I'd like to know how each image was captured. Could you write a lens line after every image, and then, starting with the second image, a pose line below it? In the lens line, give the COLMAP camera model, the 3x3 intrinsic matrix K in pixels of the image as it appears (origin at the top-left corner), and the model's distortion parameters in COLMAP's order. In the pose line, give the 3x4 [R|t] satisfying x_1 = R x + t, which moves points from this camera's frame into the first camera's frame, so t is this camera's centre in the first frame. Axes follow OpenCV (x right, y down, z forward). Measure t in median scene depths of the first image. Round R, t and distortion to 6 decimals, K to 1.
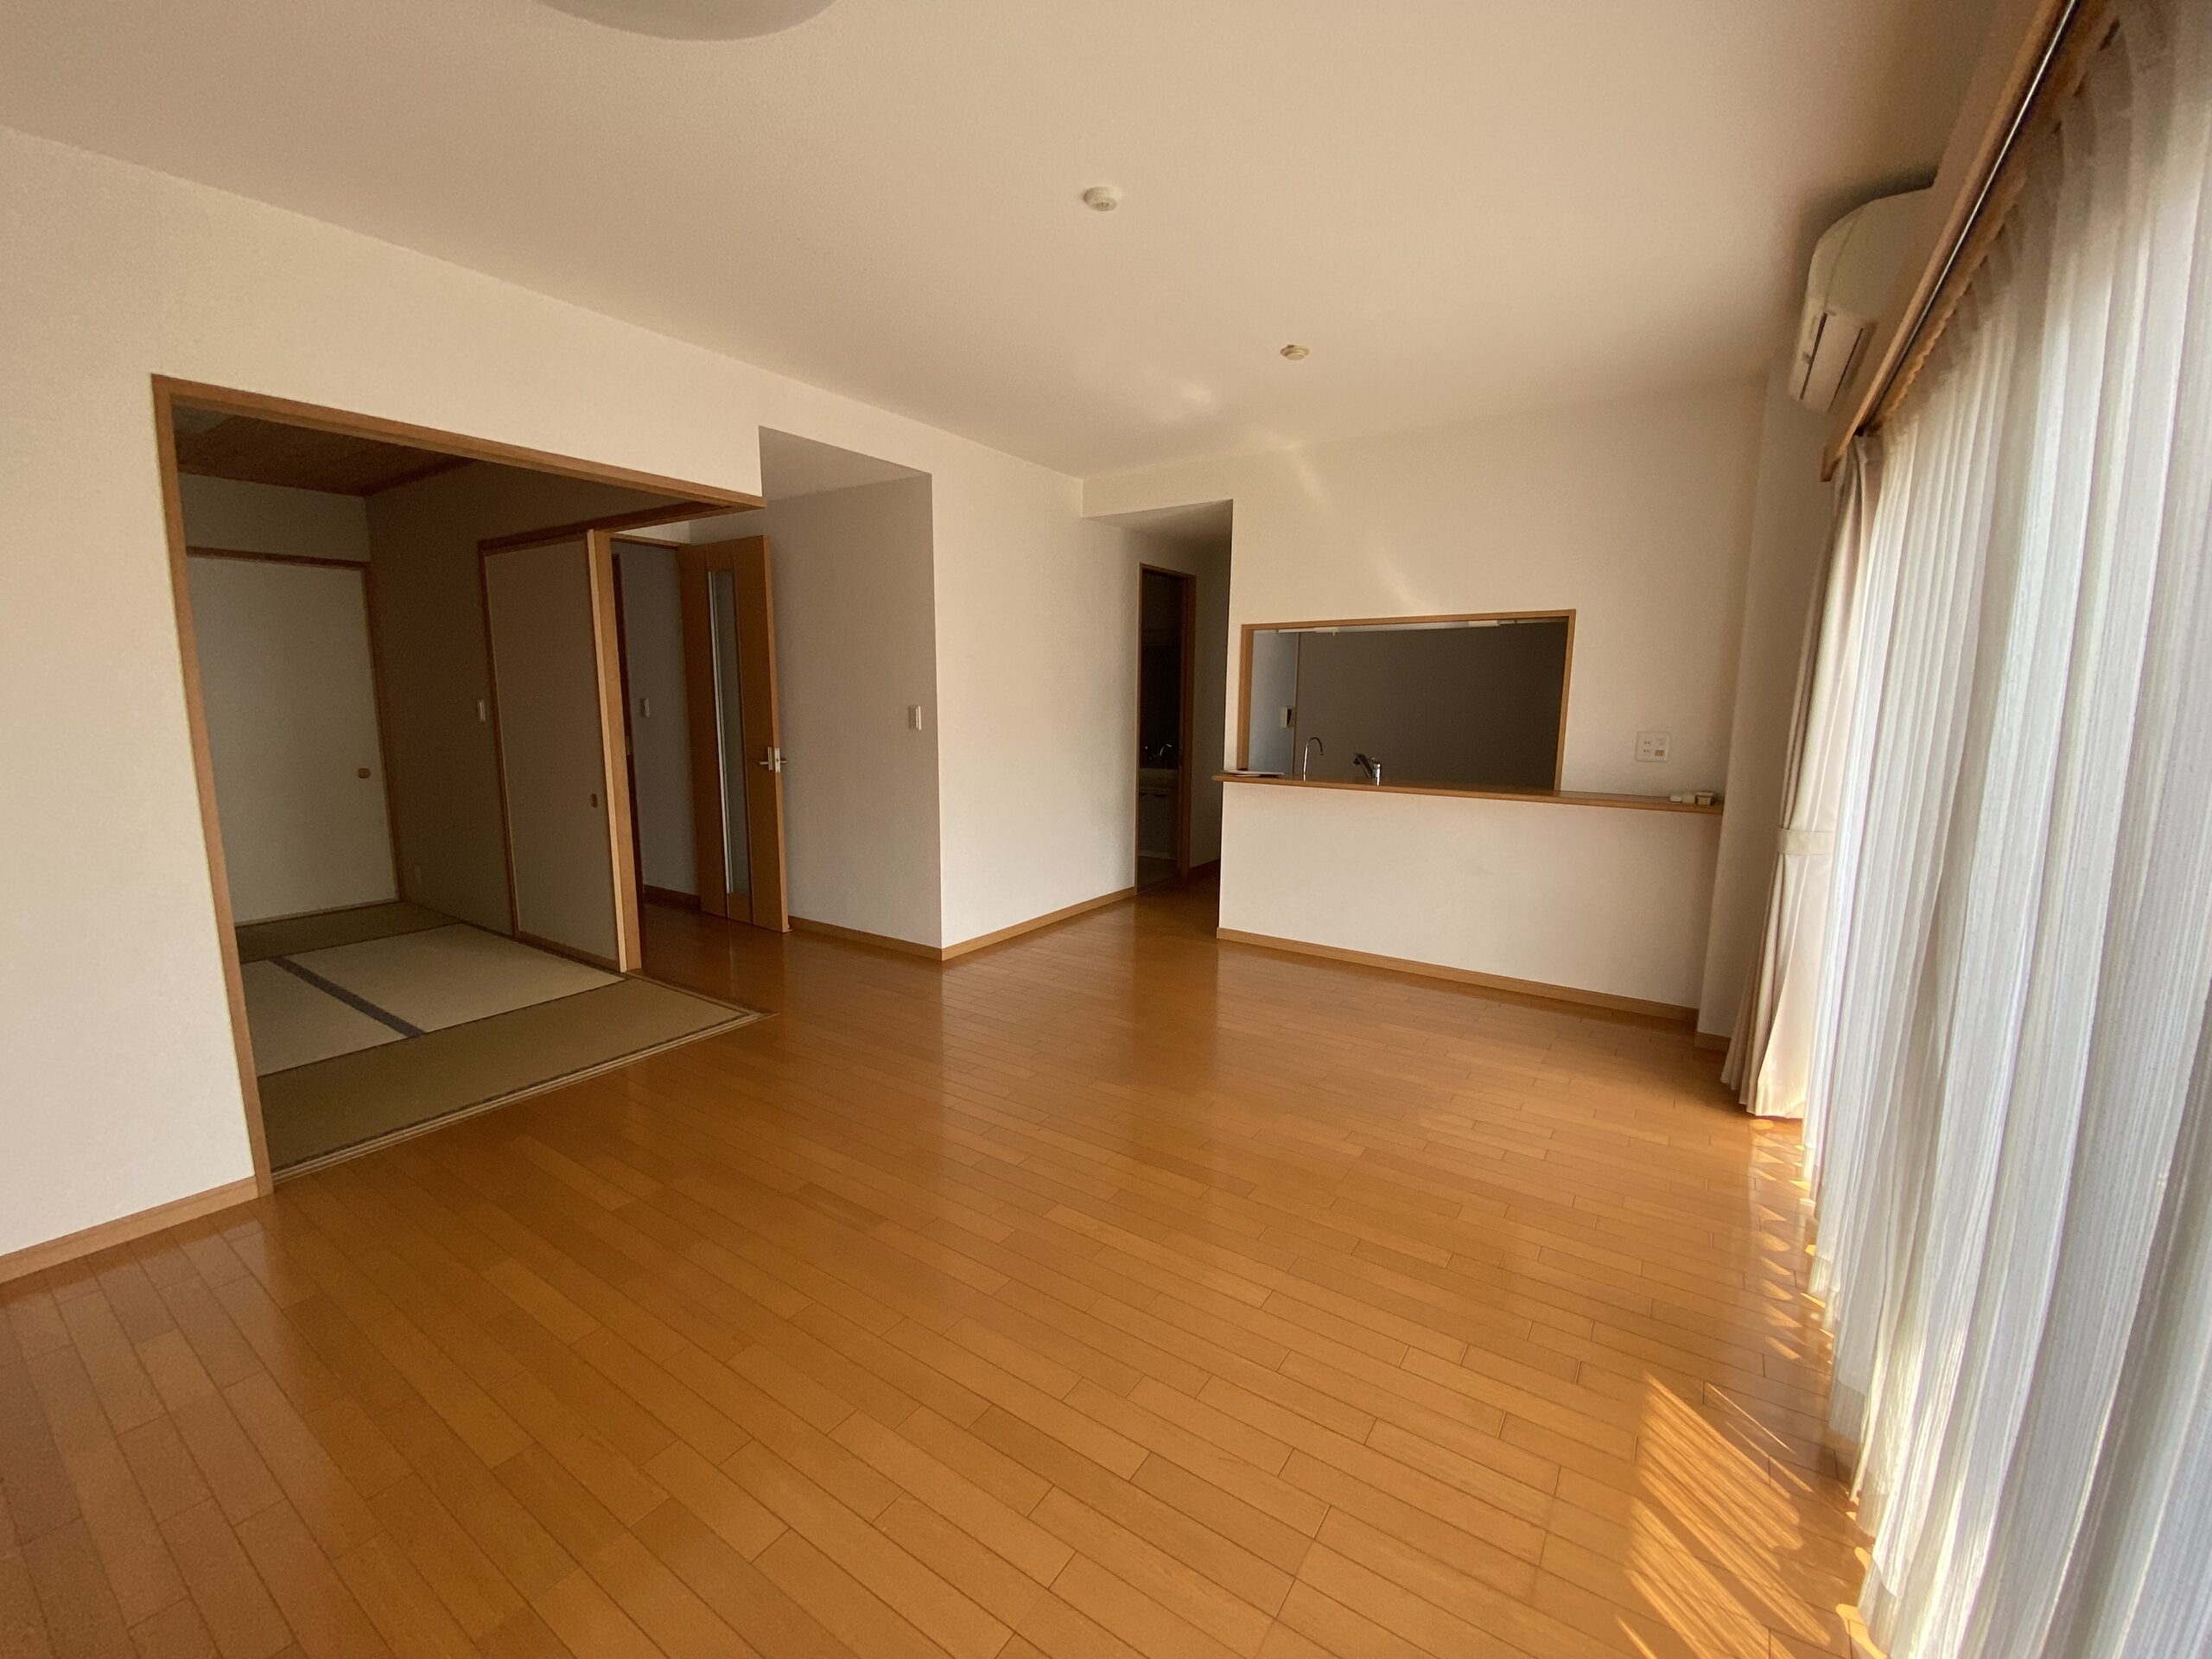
lens RADIAL K [[907.4, 0, 1101.7], [0, 907.4, 832.4], [0, 0, 1]] dist [0.000040, 0.000201]
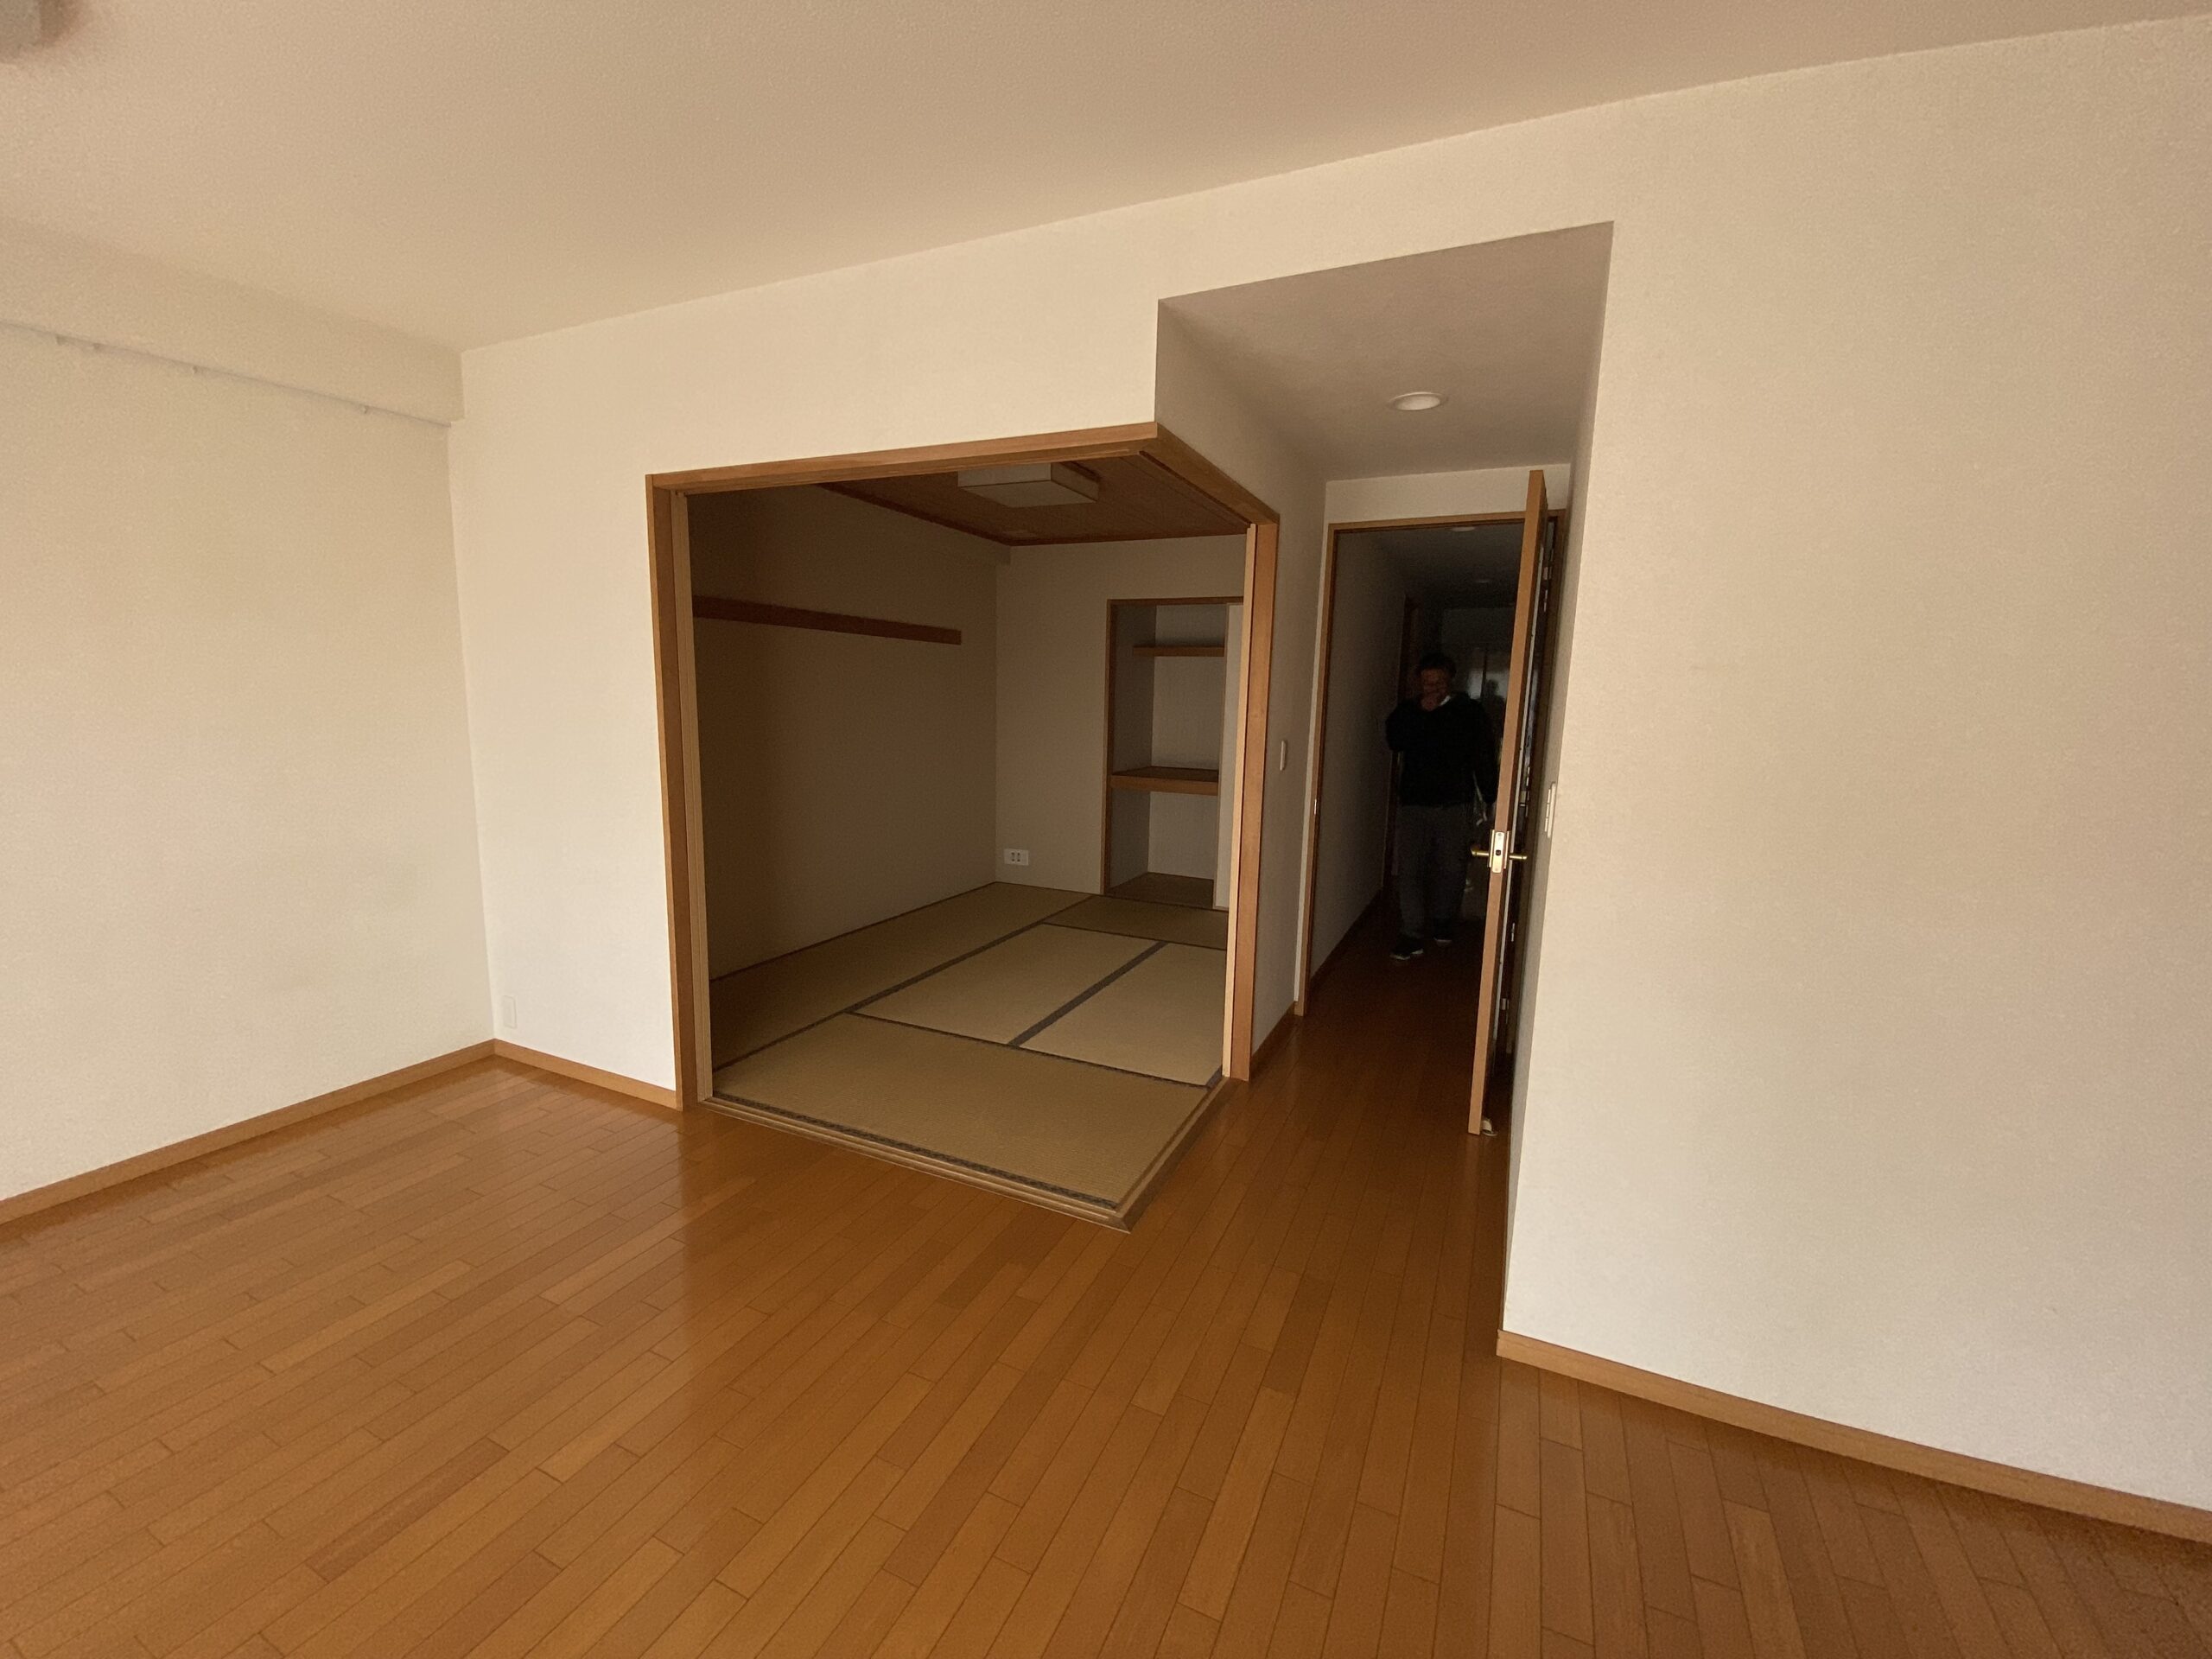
lens RADIAL K [[907.4, 0, 1098.0], [0, 907.4, 825.9], [0, 0, 1]] dist [0.000040, 0.000201]
pose [[0.152835, 0.142334, -0.977948, 0.258849], [-0.173734, 0.978032, 0.115194, -0.171750], [0.972861, 0.152297, 0.174206, 0.921221]]
